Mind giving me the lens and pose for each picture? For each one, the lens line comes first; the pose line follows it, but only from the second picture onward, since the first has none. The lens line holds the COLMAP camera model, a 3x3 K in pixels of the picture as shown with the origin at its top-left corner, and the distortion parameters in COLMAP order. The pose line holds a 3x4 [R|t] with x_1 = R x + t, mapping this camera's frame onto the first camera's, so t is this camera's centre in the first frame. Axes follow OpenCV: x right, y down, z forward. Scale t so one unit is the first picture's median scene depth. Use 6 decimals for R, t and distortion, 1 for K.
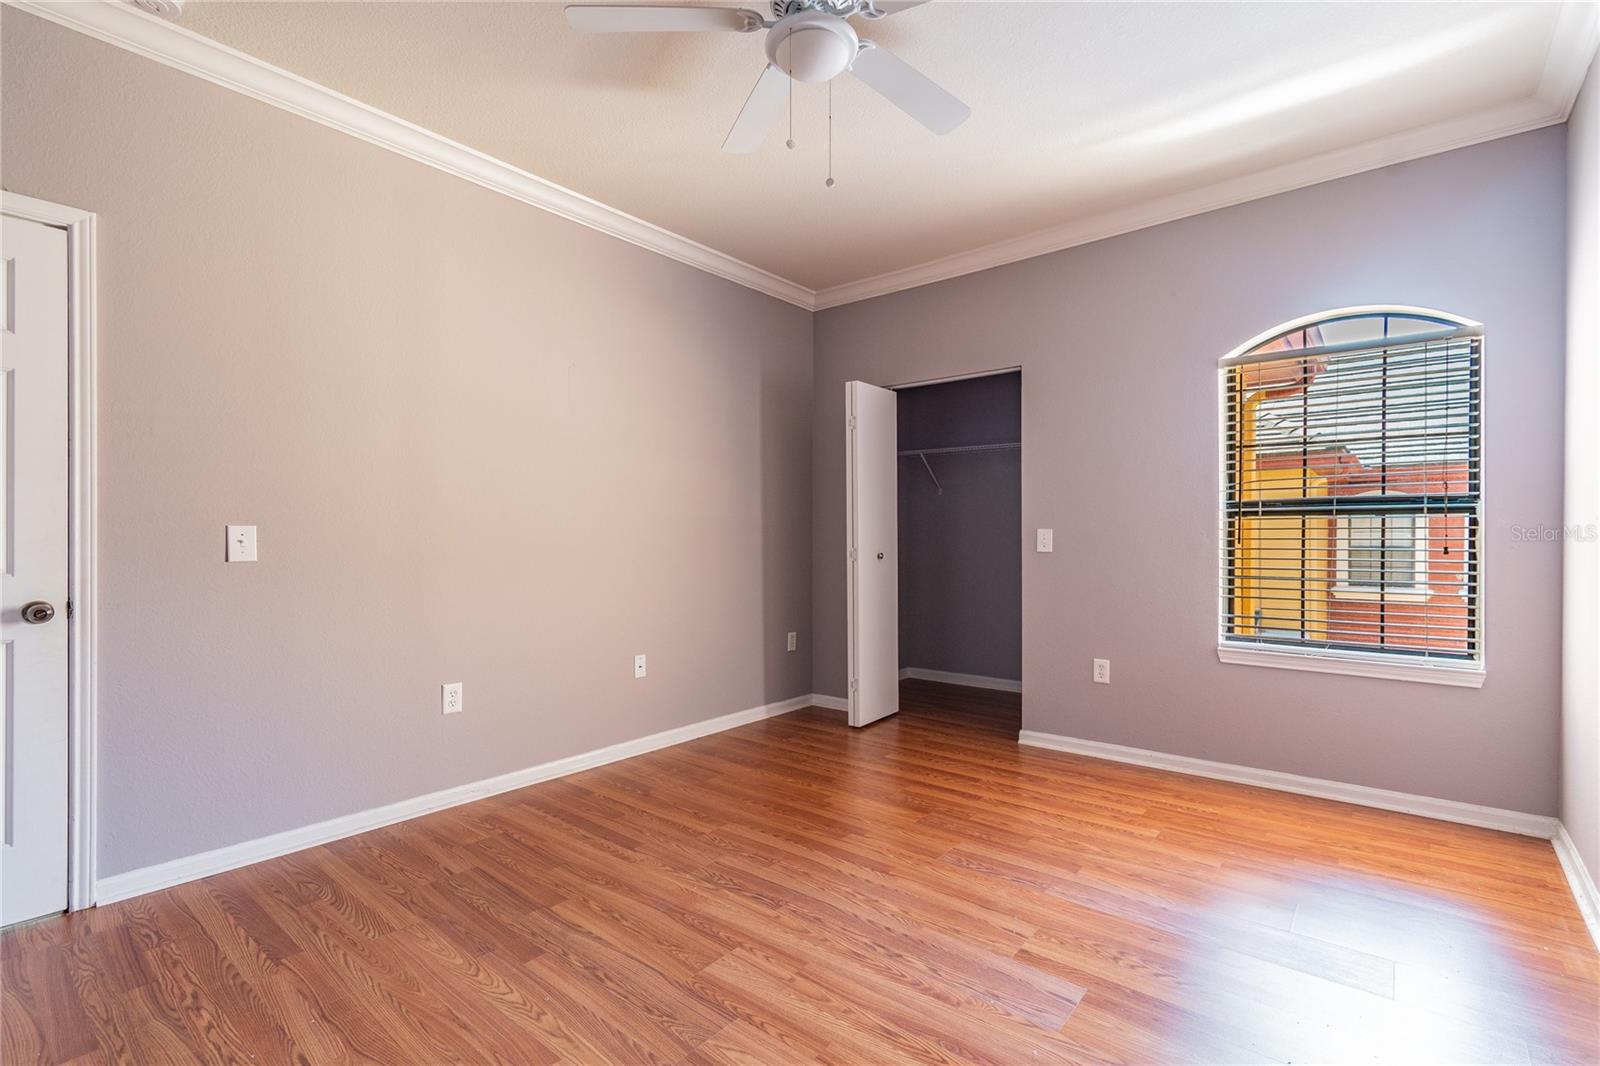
lens RADIAL K [[748.3, 0, 751.0], [0, 748.3, 540.7], [0, 0, 1]] dist [0.001589, 0.000209]
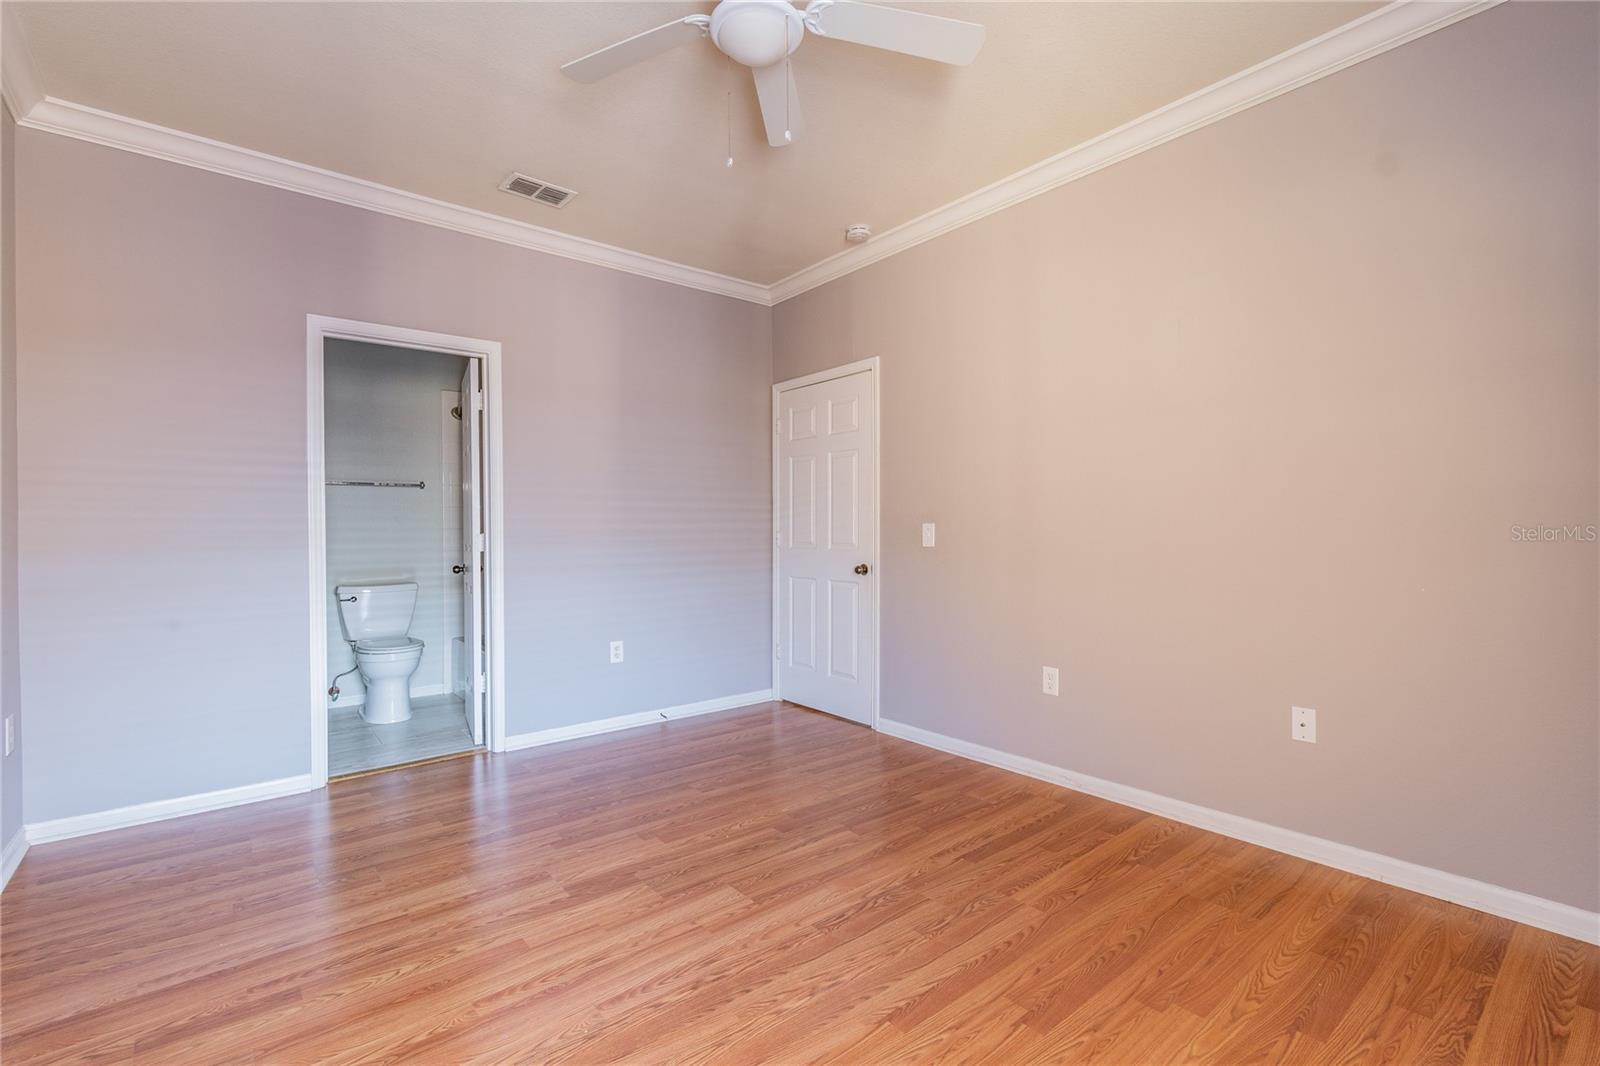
lens RADIAL K [[715.3, 0, 800.9], [0, 715.3, 536.4], [0, 0, 1]] dist [0.003422, -0.000642]
pose [[-0.163264, 0.007758, -0.986552, 0.702897], [0.003228, 0.999968, 0.007329, -0.005460], [0.986577, -0.001988, -0.163284, 0.858838]]
